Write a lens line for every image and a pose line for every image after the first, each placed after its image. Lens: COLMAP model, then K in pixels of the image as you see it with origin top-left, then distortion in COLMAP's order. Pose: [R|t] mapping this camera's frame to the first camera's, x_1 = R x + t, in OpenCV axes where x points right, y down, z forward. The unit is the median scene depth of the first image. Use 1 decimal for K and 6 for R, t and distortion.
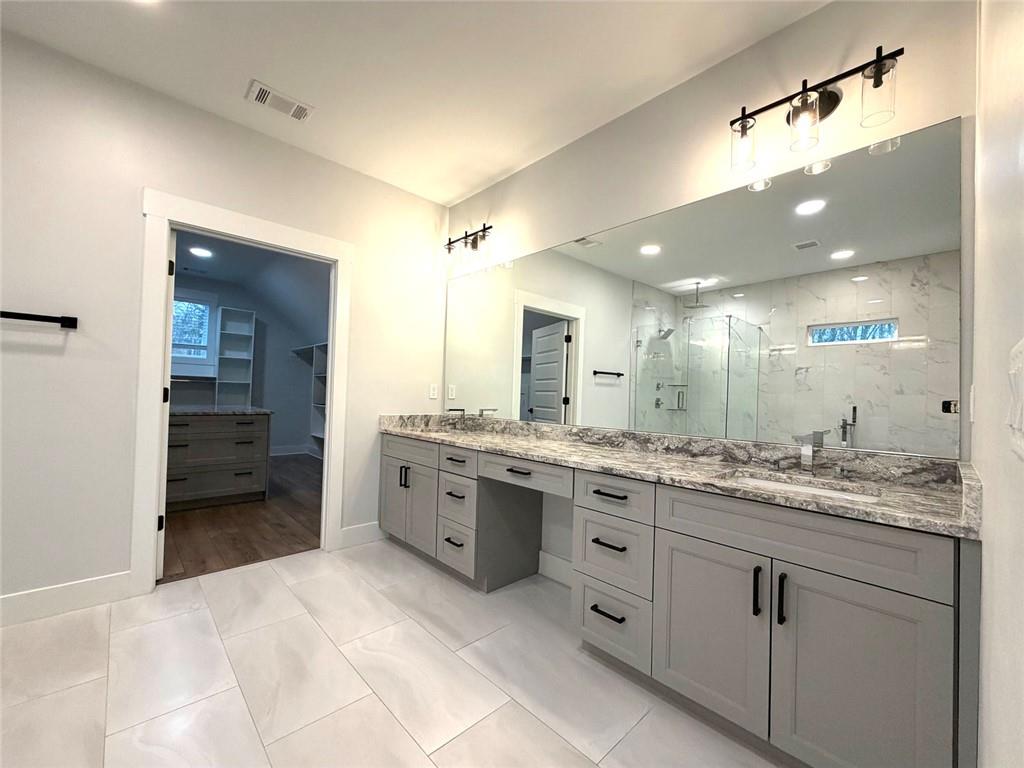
lens RADIAL K [[404.7, 0, 502.8], [0, 404.7, 385.6], [0, 0, 1]] dist [-0.000161, -0.000171]
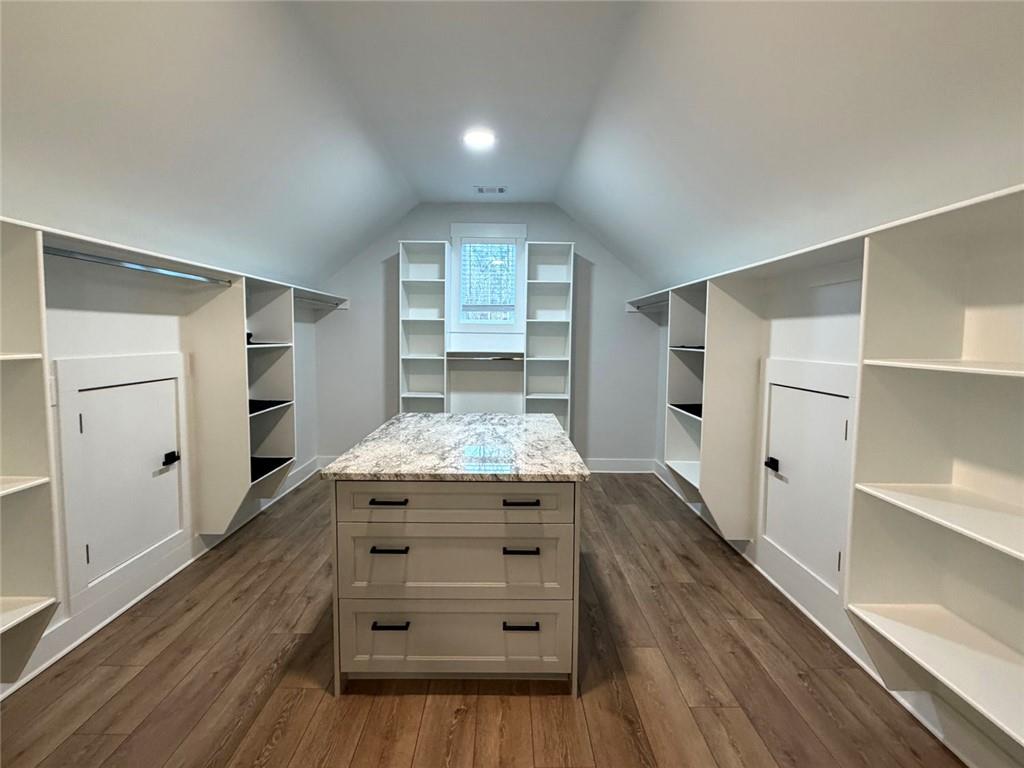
lens RADIAL K [[442.8, 0, 512.0], [0, 442.8, 384.0], [0, 0, 1]] dist [0.000916, 0.000171]
pose [[0.740963, 0.044582, -0.670064, -0.505952], [0.027903, 0.994888, 0.097049, -0.085408], [0.670966, -0.090606, 0.735932, 0.960889]]
